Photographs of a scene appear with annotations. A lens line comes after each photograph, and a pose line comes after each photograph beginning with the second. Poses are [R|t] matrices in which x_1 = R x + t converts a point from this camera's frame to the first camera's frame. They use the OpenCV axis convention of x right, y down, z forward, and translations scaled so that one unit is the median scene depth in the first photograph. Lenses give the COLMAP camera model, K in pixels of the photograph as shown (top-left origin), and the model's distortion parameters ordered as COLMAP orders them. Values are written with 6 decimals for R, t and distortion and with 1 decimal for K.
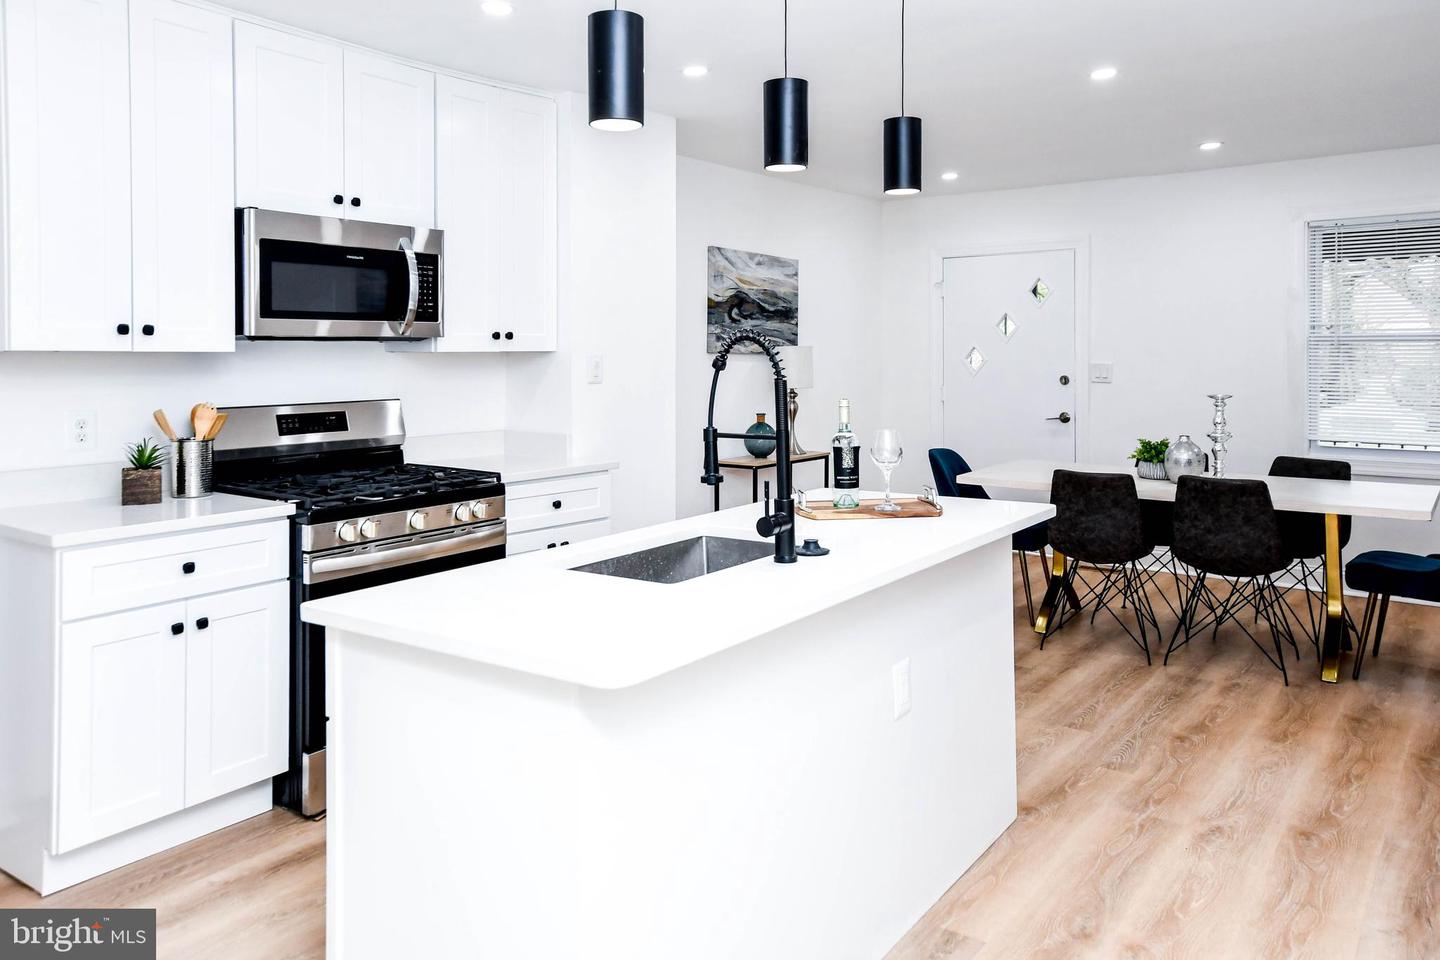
lens RADIAL K [[1026.5, 0, 720.6], [0, 1026.5, 358.4], [0, 0, 1]] dist [0.009614, 0.005256]
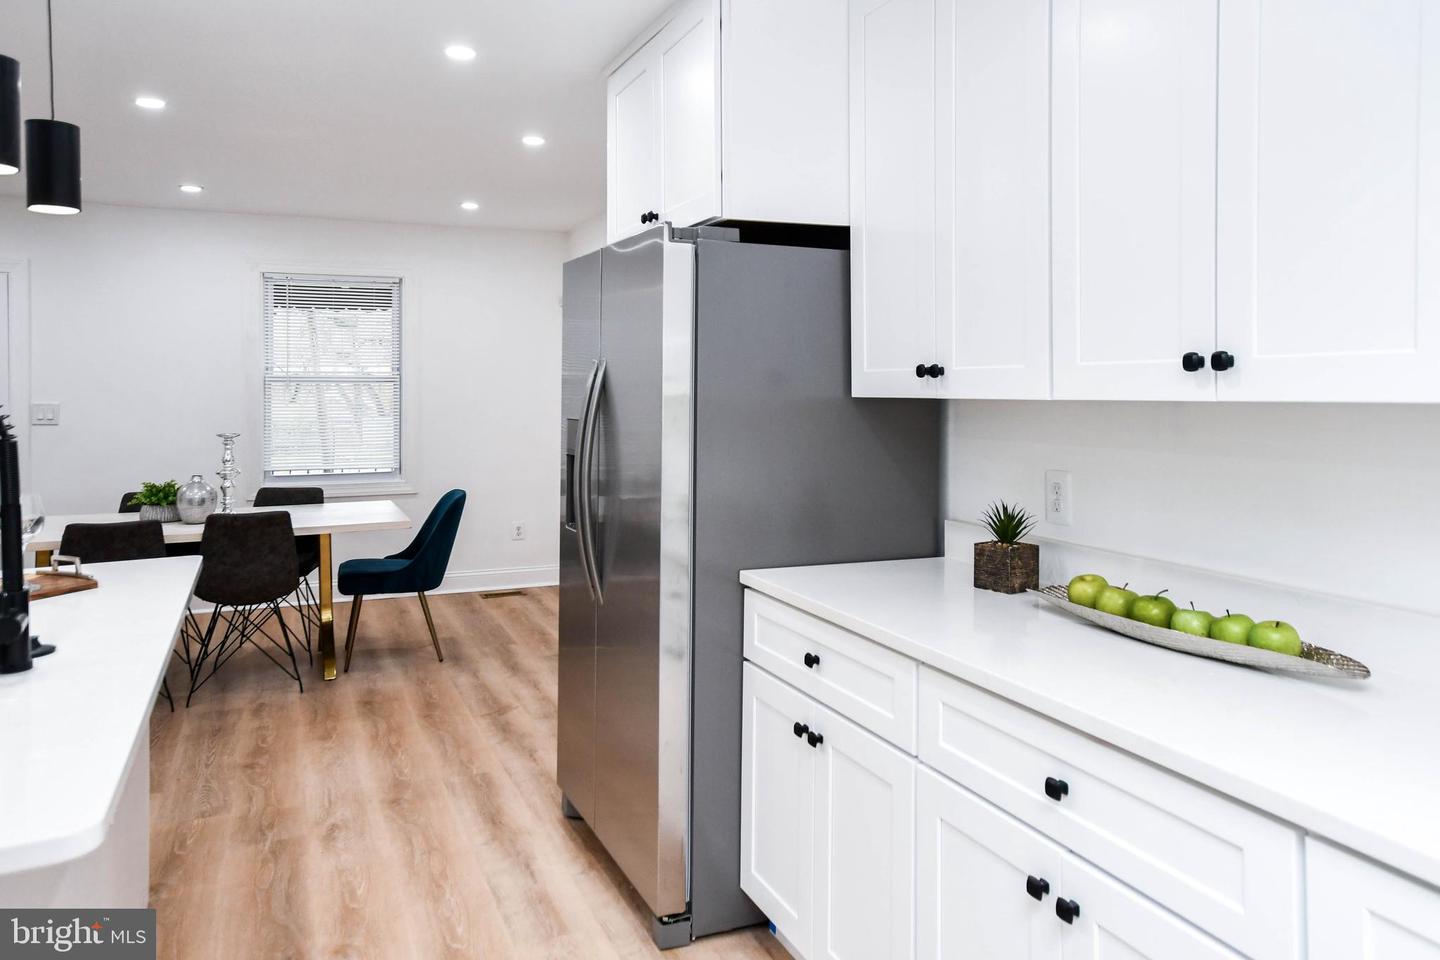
lens RADIAL K [[991.9, 0, 749.3], [0, 991.9, 386.8], [0, 0, 1]] dist [0.001640, 0.001093]
pose [[0.460570, 0.001682, 0.887622, -0.204699], [0.002288, 0.999993, -0.003082, -0.009797], [-0.887621, 0.003450, 0.460563, 0.085877]]
